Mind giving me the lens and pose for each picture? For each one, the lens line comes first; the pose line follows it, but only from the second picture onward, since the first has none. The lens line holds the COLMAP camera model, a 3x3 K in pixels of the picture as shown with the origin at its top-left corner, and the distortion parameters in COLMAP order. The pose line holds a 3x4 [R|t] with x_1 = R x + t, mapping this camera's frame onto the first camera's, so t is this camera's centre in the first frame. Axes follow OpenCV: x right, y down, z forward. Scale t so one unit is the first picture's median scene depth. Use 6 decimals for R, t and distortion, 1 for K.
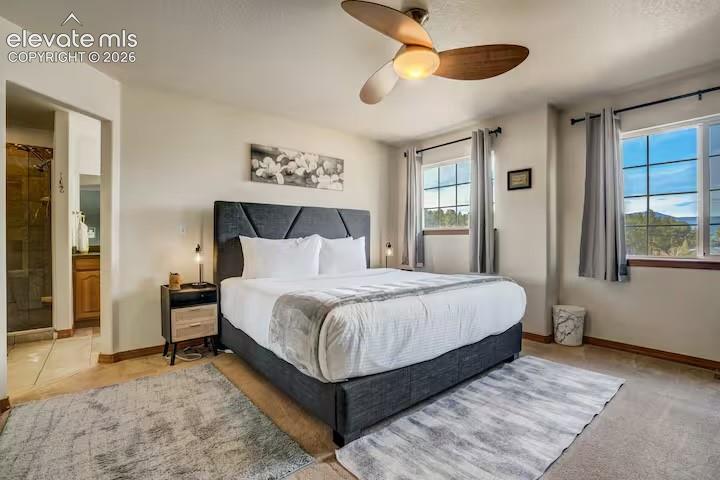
lens RADIAL K [[333.8, 0, 363.1], [0, 333.8, 239.7], [0, 0, 1]] dist [-0.002601, -0.000042]
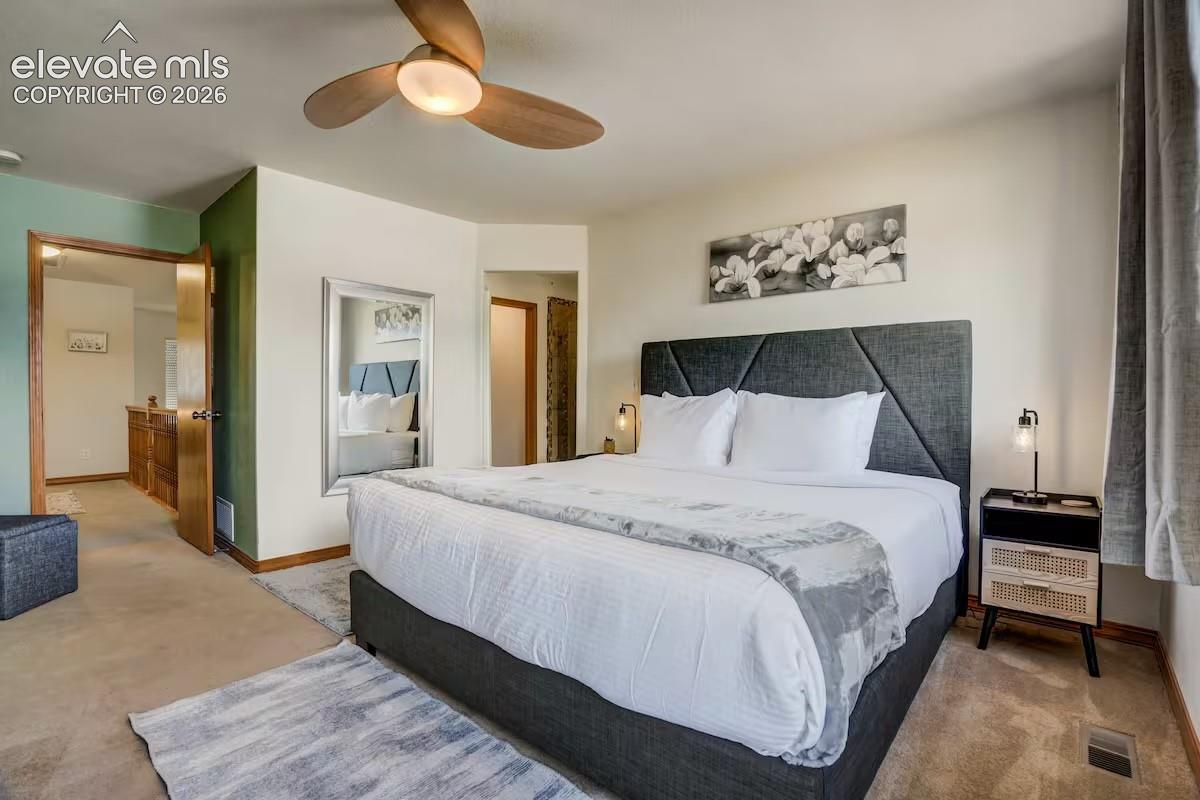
lens RADIAL K [[556.3, 0, 605.2], [0, 556.3, 399.6], [0, 0, 1]] dist [-0.002601, -0.000042]
pose [[0.171071, 0.011213, -0.985195, 0.608166], [-0.017378, 0.999814, 0.008362, -0.002091], [0.985105, 0.015690, 0.171234, 0.597178]]
